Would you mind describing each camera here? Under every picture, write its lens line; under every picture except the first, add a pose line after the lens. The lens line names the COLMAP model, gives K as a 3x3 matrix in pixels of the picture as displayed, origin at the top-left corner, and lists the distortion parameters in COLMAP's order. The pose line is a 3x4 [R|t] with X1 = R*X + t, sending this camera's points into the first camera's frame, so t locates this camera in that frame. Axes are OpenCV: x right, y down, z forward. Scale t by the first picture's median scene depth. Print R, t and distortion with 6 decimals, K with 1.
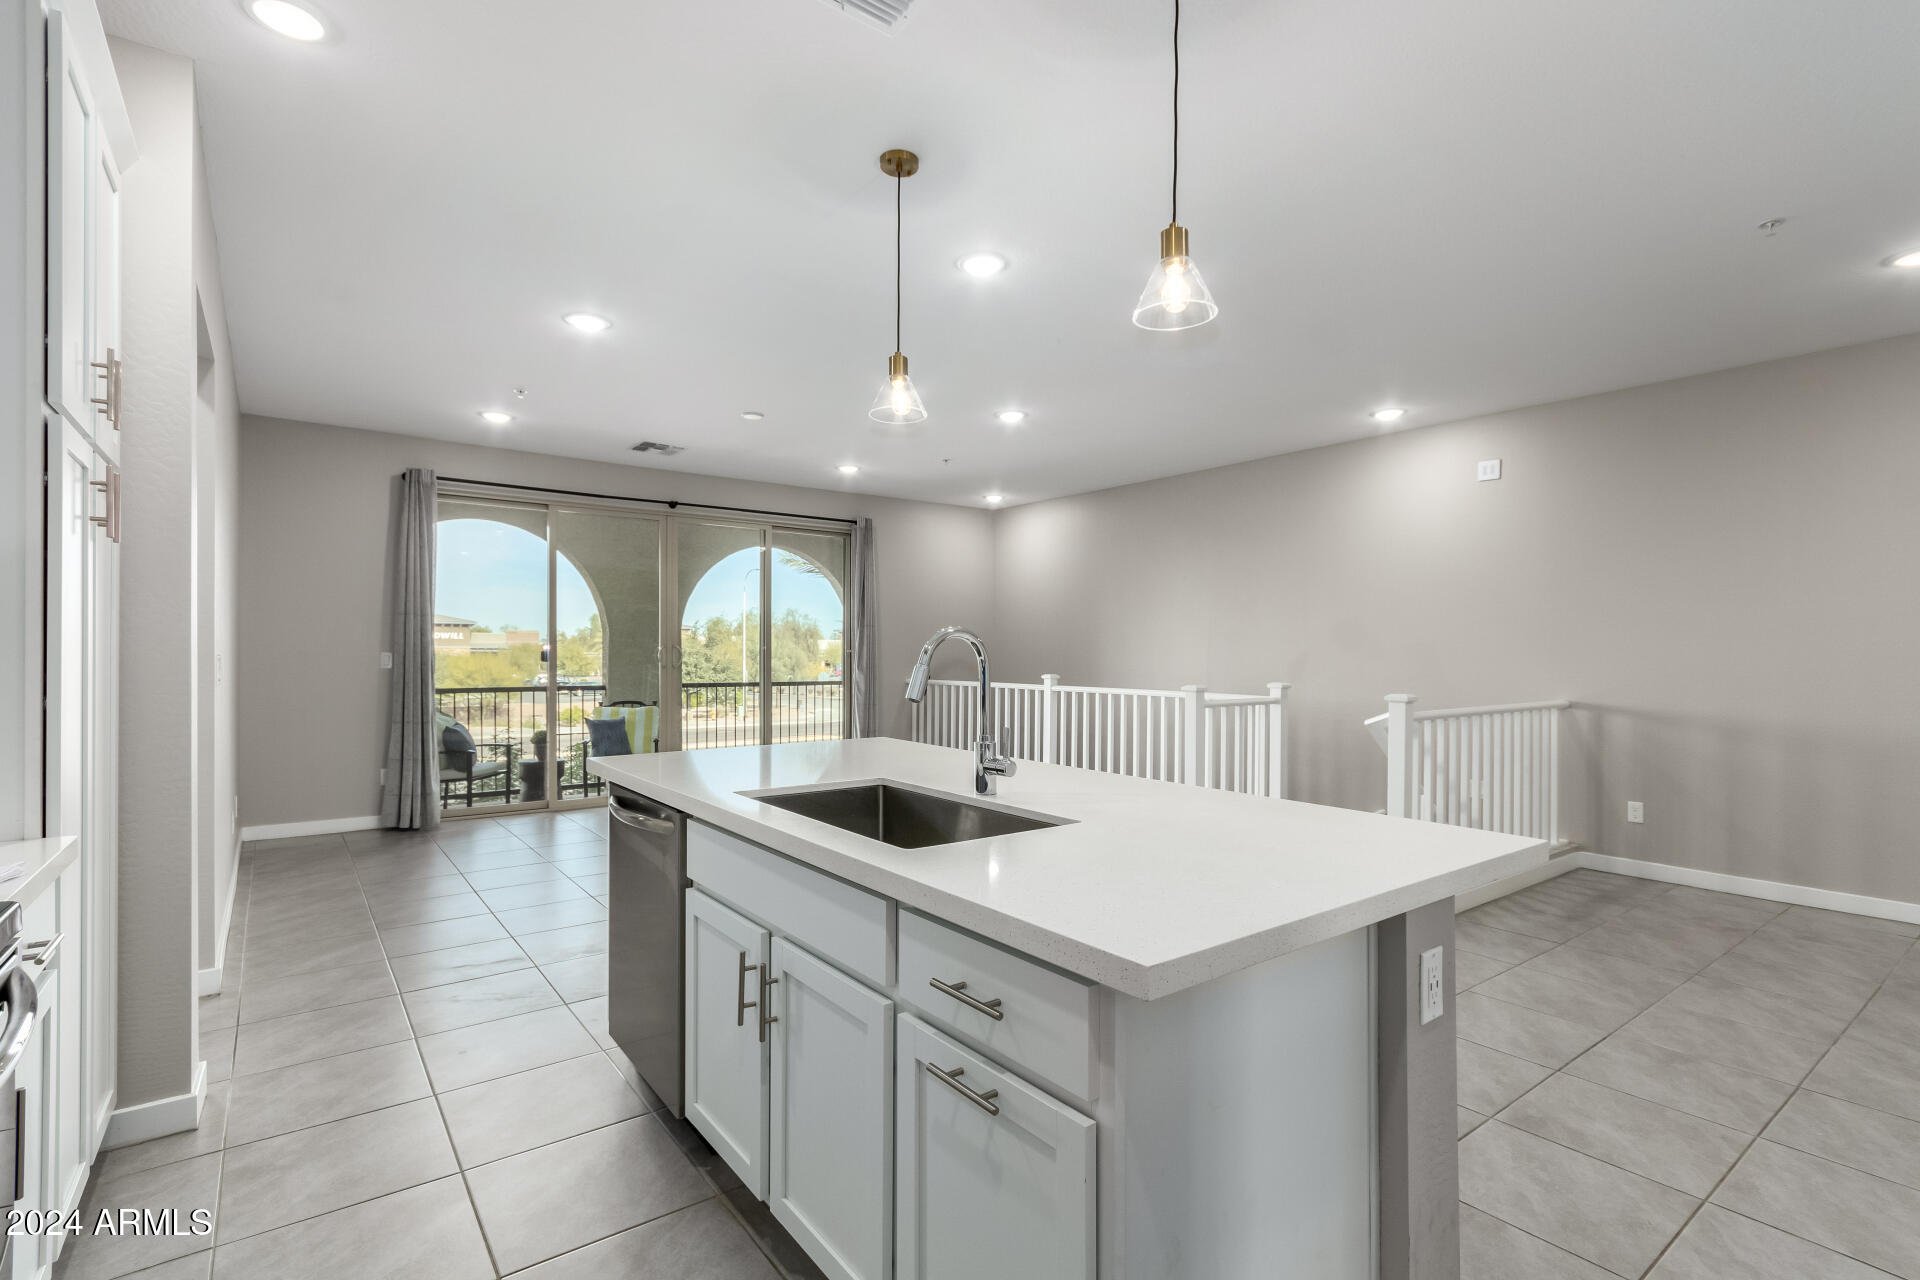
lens RADIAL K [[877.7, 0, 973.6], [0, 877.7, 657.5], [0, 0, 1]] dist [0.007583, 0.000087]
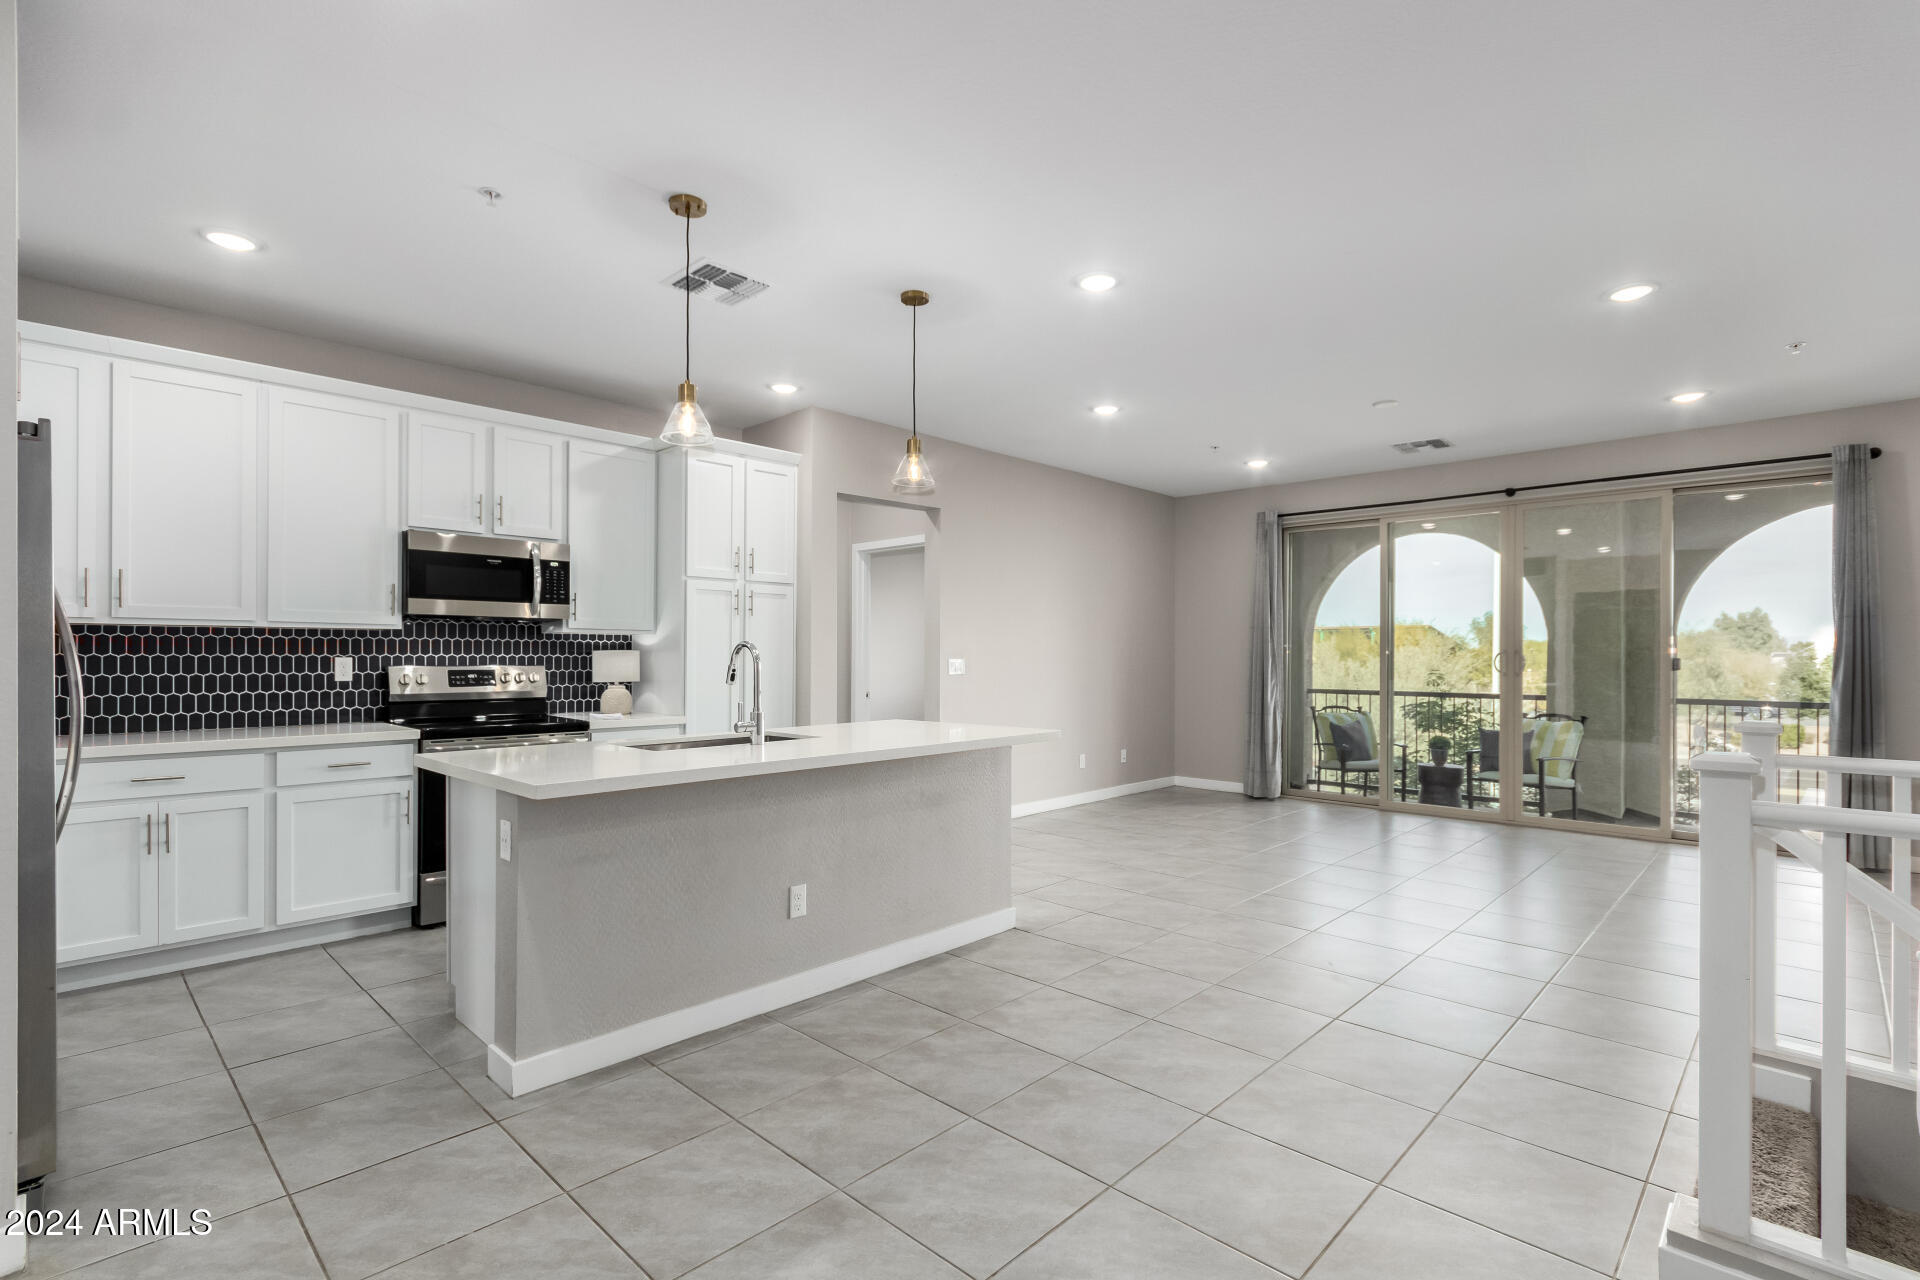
lens RADIAL K [[903.4, 0, 960.0], [0, 903.4, 653.2], [0, 0, 1]] dist [0.001830, 0.000264]
pose [[0.158861, -0.005623, -0.987285, 0.472362], [-0.007078, 0.999952, -0.006834, -0.001158], [0.987276, 0.008074, 0.158814, 0.307419]]
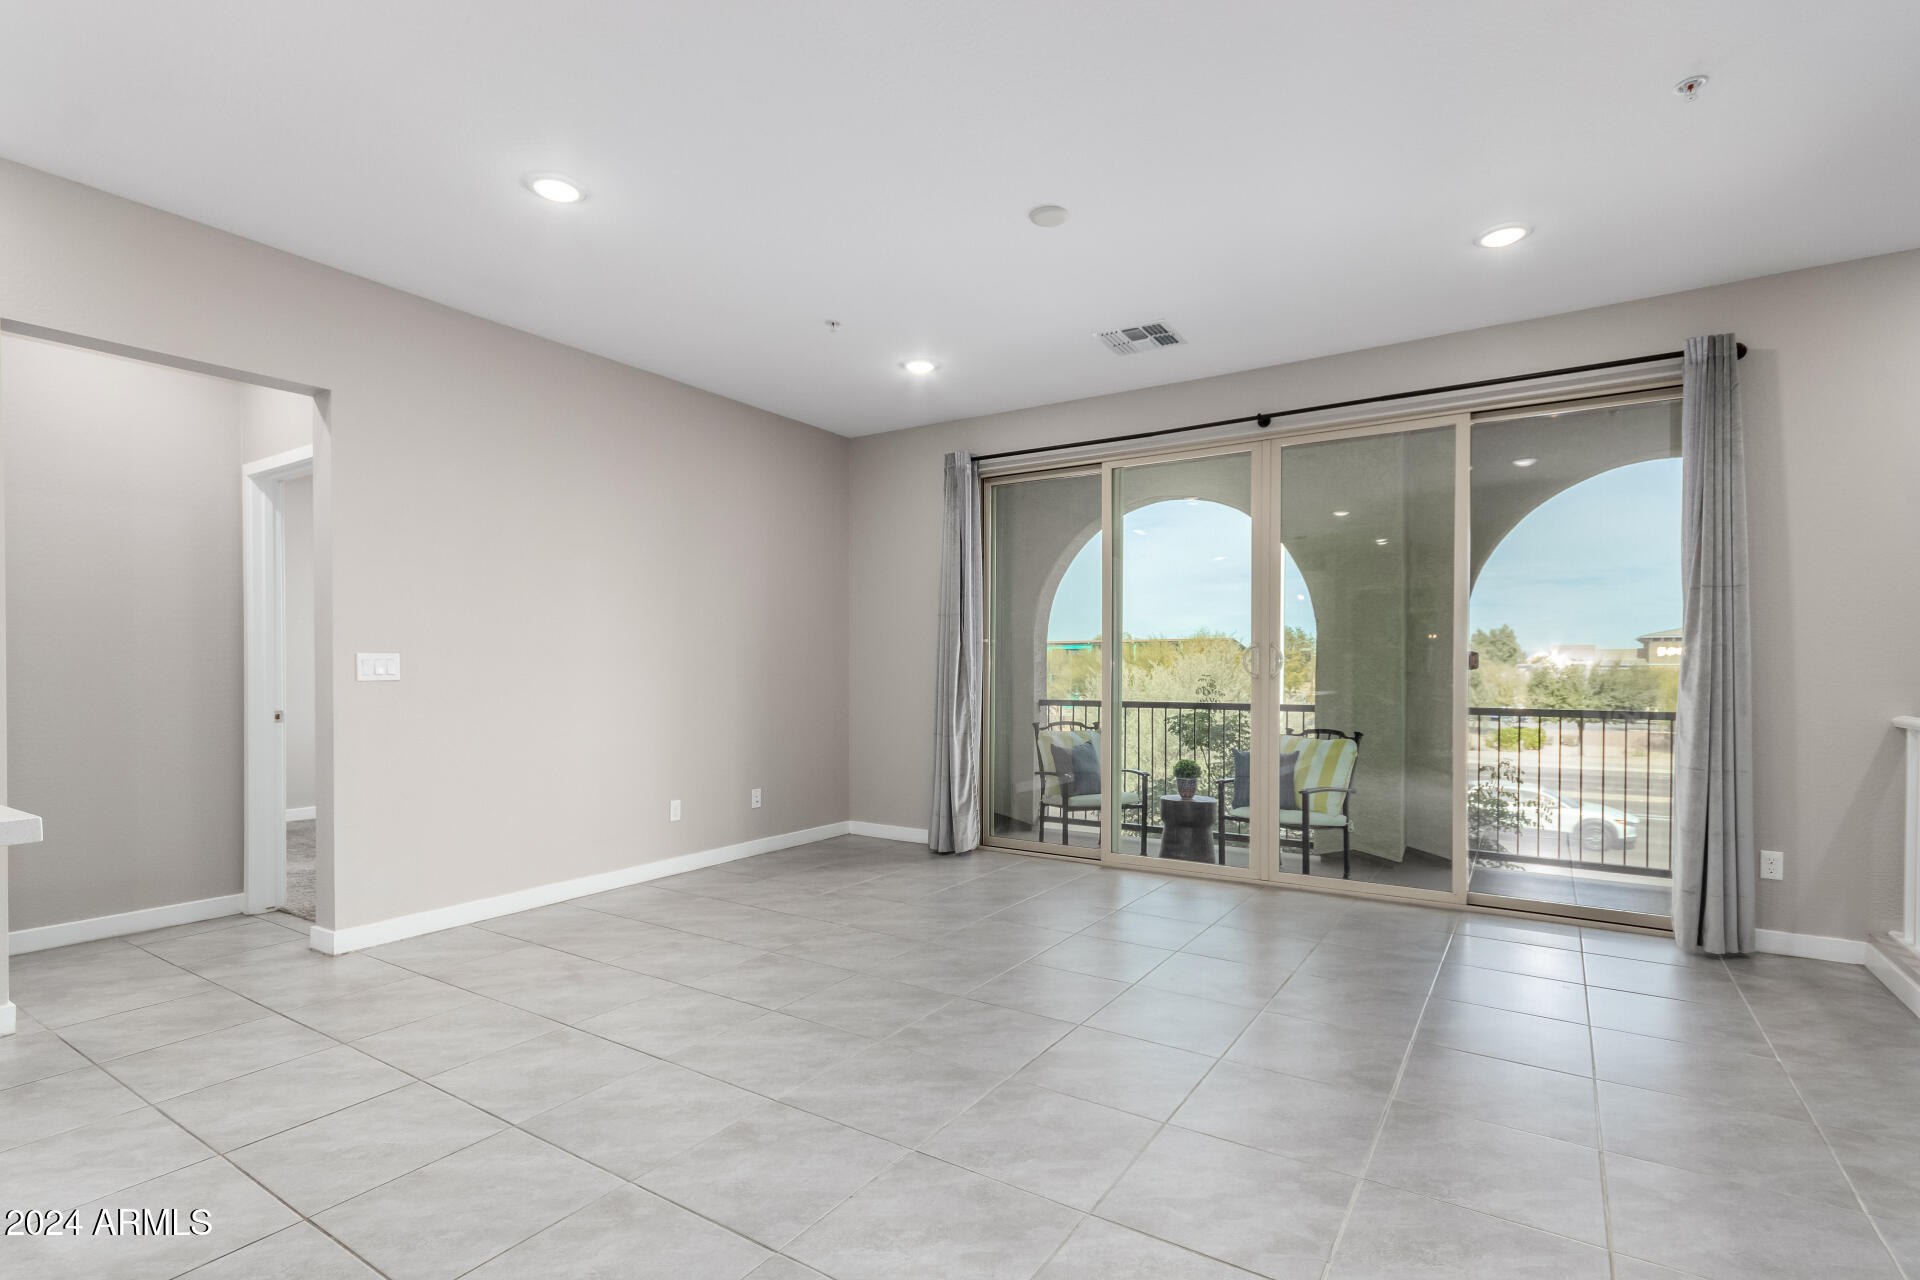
lens RADIAL K [[909.7, 0, 943.3], [0, 909.7, 677.1], [0, 0, 1]] dist [0.001884, 0.000405]
pose [[0.323393, 0.004447, -0.946254, 0.203542], [-0.003650, 0.999987, 0.003452, 0.008921], [0.946258, 0.002338, 0.323405, 0.572133]]
